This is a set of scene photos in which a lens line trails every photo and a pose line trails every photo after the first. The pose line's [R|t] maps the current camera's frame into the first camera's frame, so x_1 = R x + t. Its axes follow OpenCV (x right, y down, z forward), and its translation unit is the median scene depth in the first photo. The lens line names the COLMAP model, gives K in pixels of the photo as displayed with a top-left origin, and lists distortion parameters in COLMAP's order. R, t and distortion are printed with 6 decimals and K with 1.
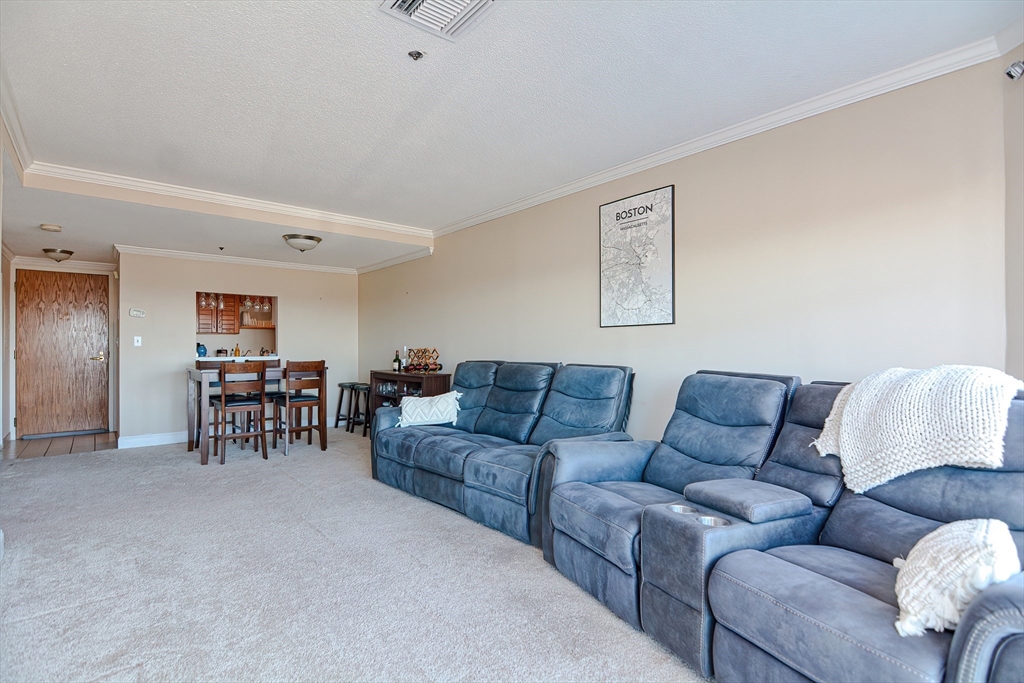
lens RADIAL K [[495.0, 0, 510.4], [0, 495.0, 345.0], [0, 0, 1]] dist [0.011438, -0.006826]
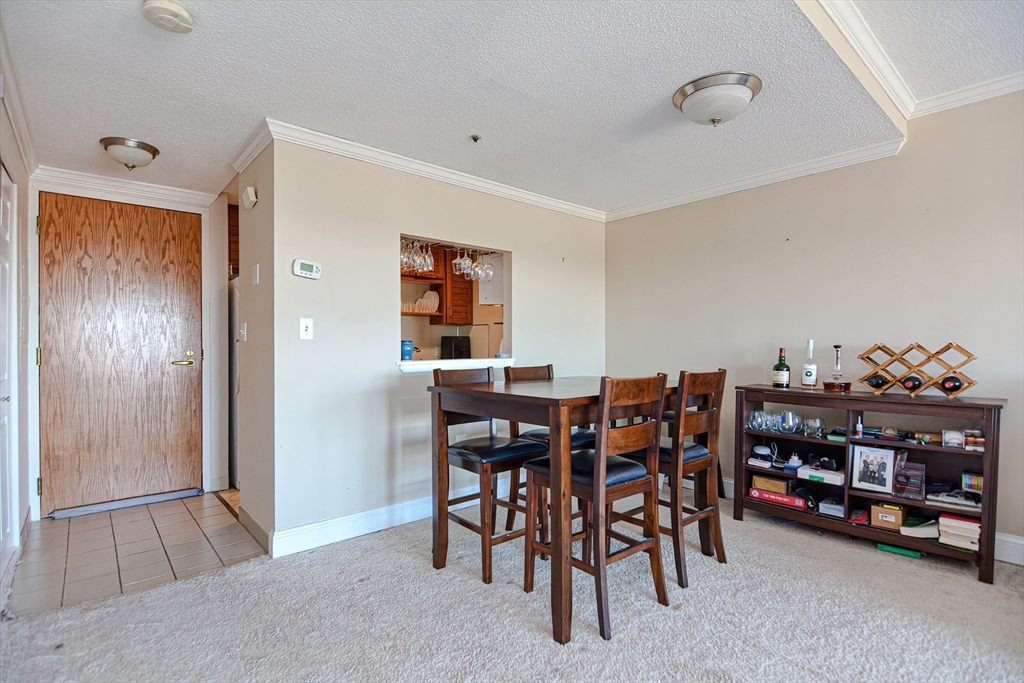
lens RADIAL K [[495.0, 0, 509.3], [0, 495.0, 346.7], [0, 0, 1]] dist [0.011438, -0.006826]
pose [[0.999871, -0.000337, 0.016031, -0.509442], [0.000213, 0.999970, 0.007749, 0.005250], [-0.016033, -0.007745, 0.999841, 0.470172]]
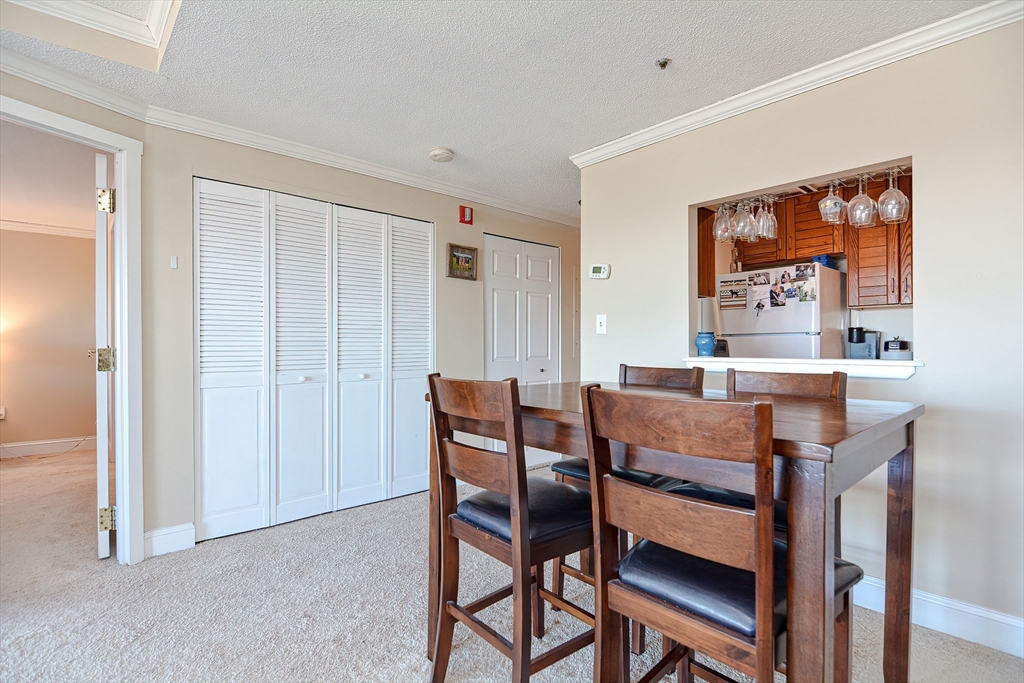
lens RADIAL K [[495.0, 0, 506.1], [0, 495.0, 346.7], [0, 0, 1]] dist [0.011438, -0.006826]
pose [[0.032004, 0.003125, -0.999483, -0.198087], [0.006599, 0.999973, 0.003338, 0.012758], [0.999466, -0.006702, 0.031982, 0.797694]]
